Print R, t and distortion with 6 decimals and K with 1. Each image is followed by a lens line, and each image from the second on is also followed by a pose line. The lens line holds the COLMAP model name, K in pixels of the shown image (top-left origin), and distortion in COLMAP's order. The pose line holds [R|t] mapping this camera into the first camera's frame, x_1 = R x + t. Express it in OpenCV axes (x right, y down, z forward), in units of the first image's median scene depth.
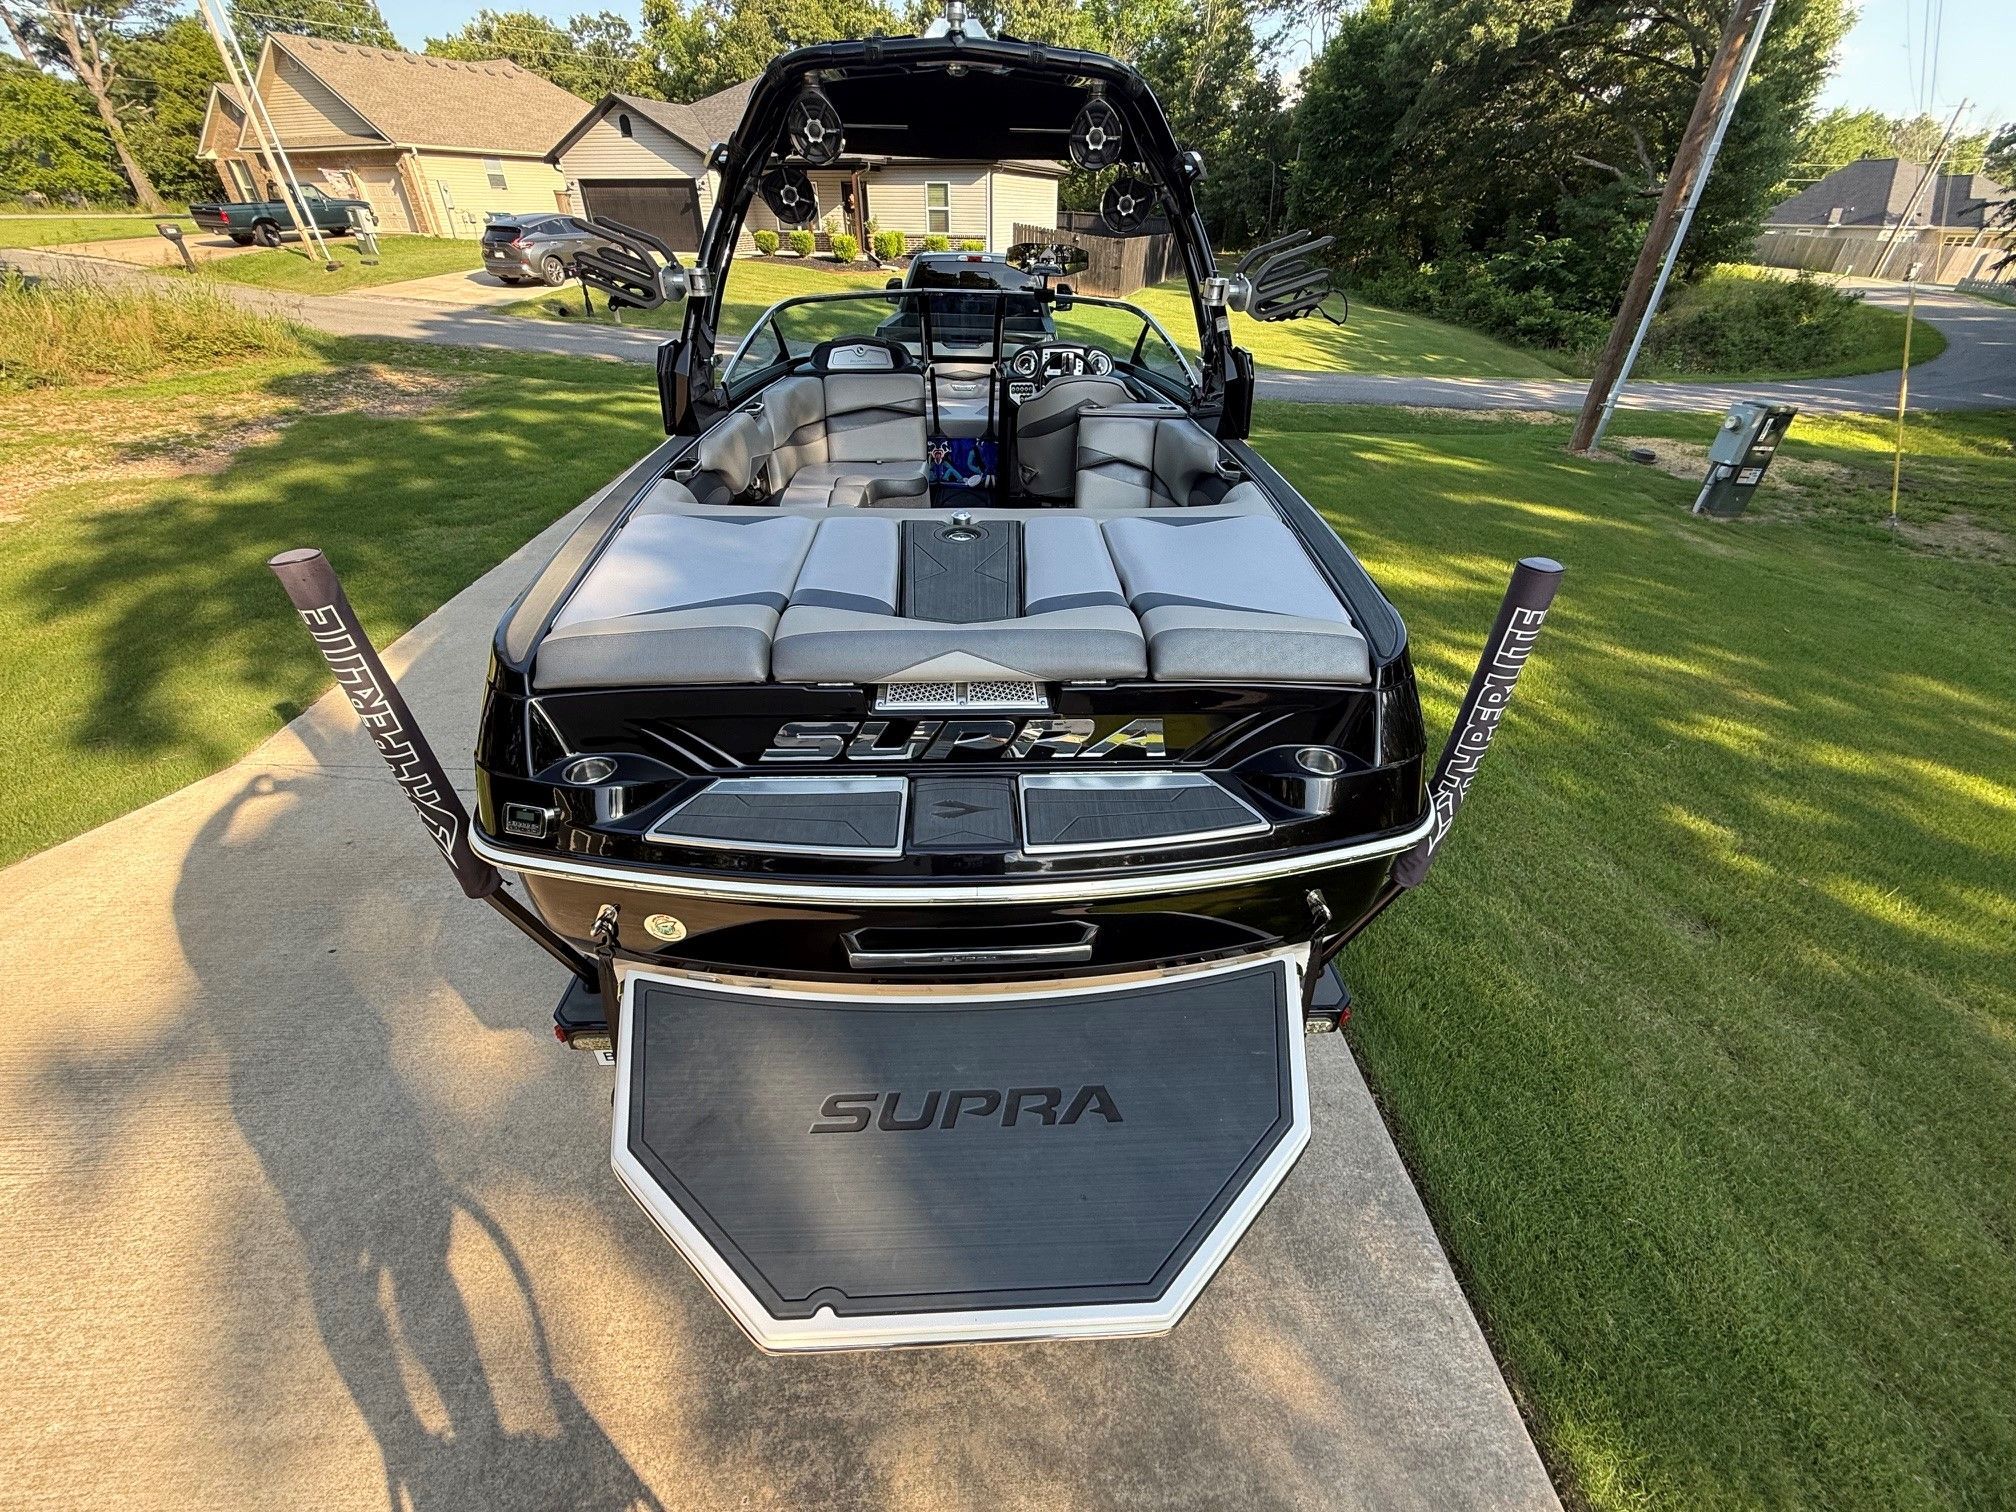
lens RADIAL K [[802.6, 0, 1008.0], [0, 802.6, 756.0], [0, 0, 1]] dist [0.000019, -0.000317]
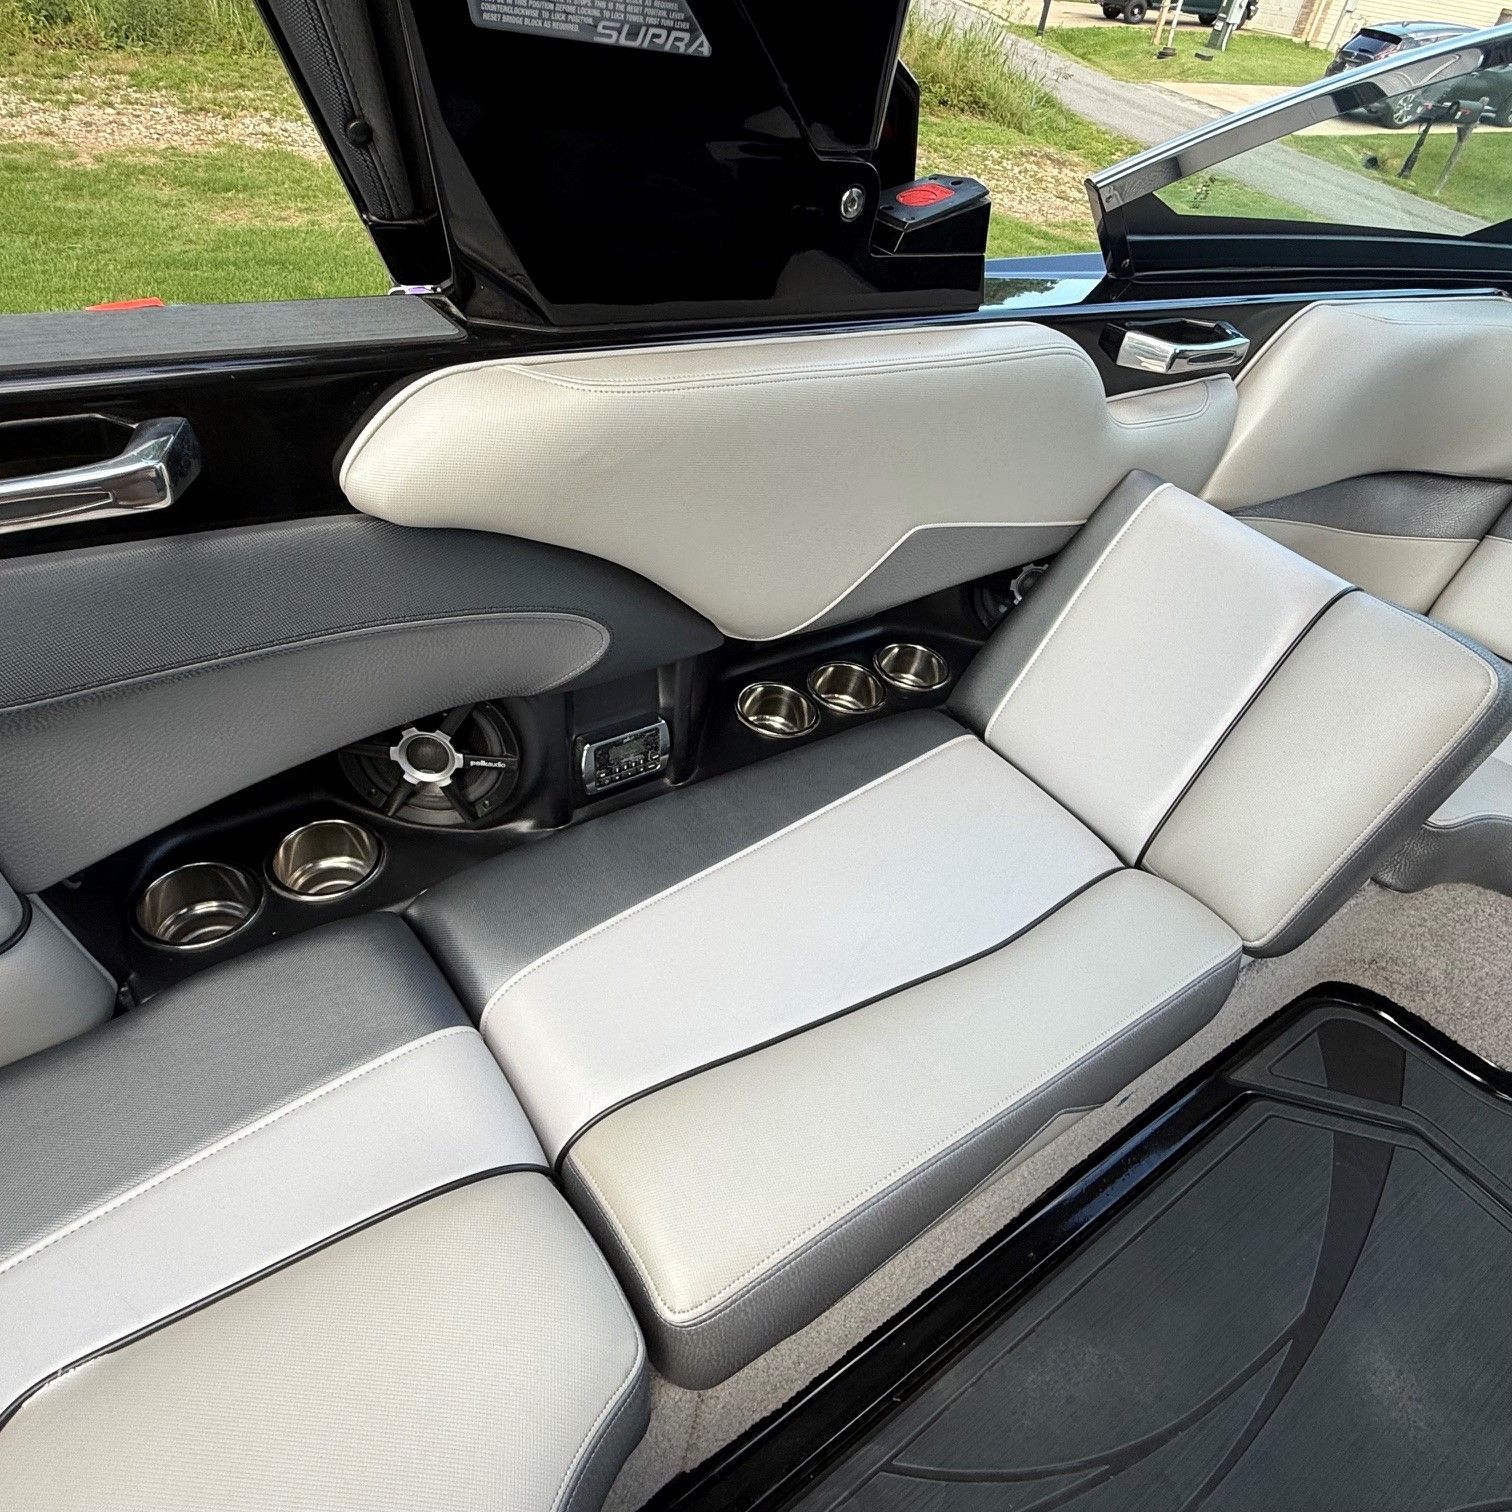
lens RADIAL K [[962.5, 0, 756.0], [0, 962.5, 756.0], [0, 0, 1]] dist [-0.005863, -0.004419]
pose [[0.526858, 0.593082, -0.608831, -0.028346], [-0.568455, 0.778406, 0.266351, -0.070631], [0.631885, 0.205764, 0.747250, 0.152084]]
